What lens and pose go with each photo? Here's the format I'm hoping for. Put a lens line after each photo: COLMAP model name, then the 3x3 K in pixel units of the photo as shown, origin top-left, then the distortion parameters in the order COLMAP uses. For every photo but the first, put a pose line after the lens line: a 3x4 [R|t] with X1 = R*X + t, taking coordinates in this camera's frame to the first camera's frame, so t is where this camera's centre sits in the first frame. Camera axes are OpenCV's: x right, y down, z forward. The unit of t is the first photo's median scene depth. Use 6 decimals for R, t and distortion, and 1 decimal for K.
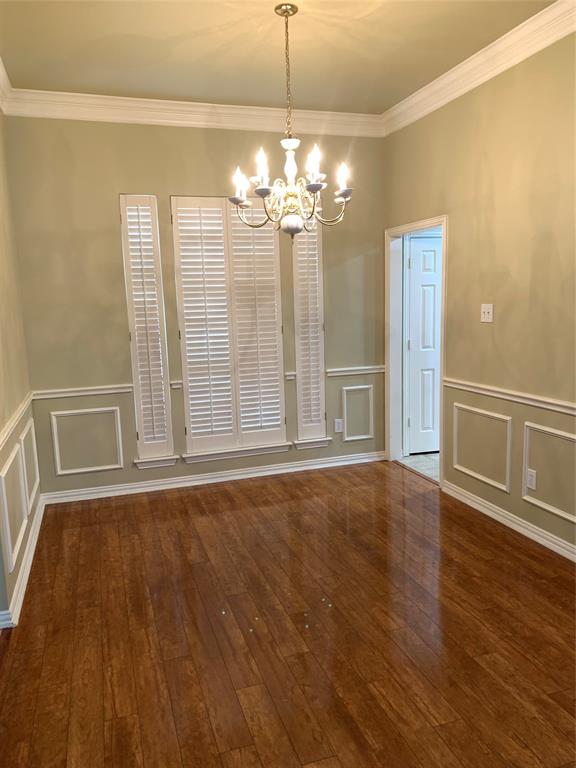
lens RADIAL K [[588.5, 0, 290.5], [0, 588.5, 386.7], [0, 0, 1]] dist [0.022781, -0.025006]
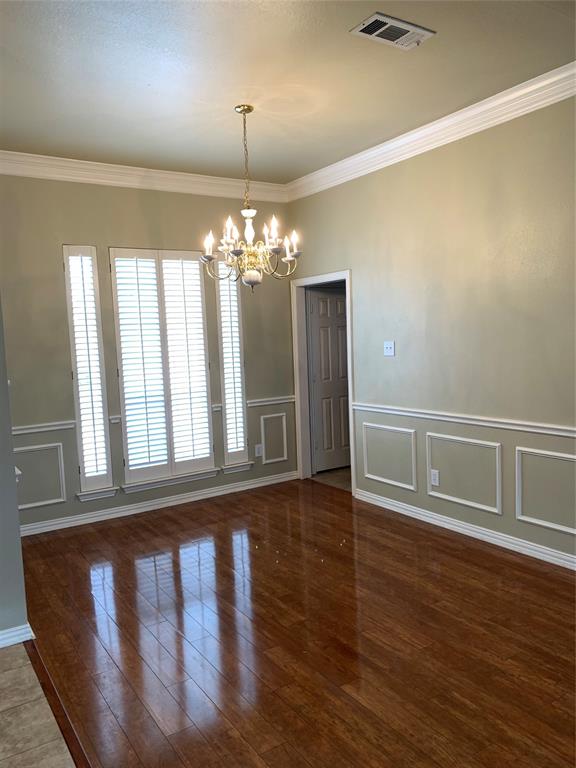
lens RADIAL K [[588.5, 0, 286.5], [0, 588.5, 385.6], [0, 0, 1]] dist [0.022781, -0.025006]
pose [[0.966692, -0.030851, 0.254076, -0.174779], [0.048790, 0.996717, -0.064606, 0.020868], [-0.251249, 0.074851, 0.965024, -0.126205]]
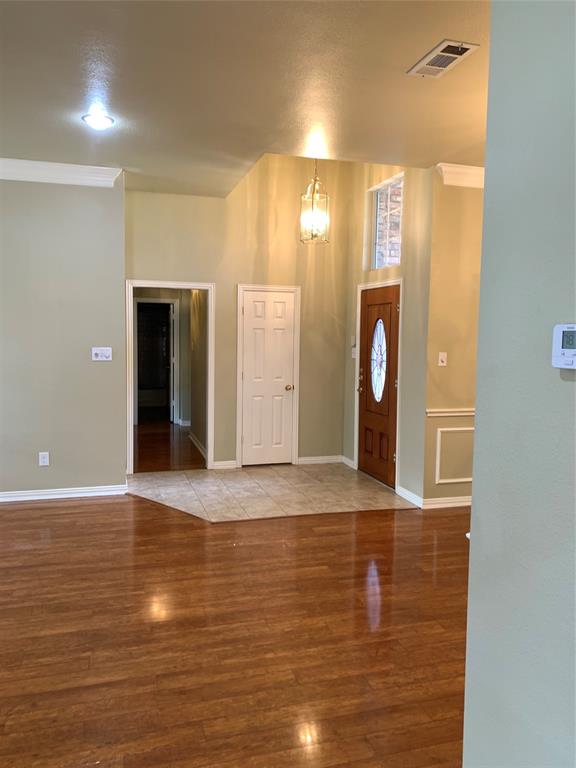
lens RADIAL K [[588.5, 0, 288.1], [0, 588.5, 382.9], [0, 0, 1]] dist [0.022781, -0.025006]
pose [[-0.029243, 0.108636, -0.993651, 0.848133], [-0.156579, 0.981307, 0.111894, -0.080658], [0.987232, 0.158857, -0.011687, 0.336424]]
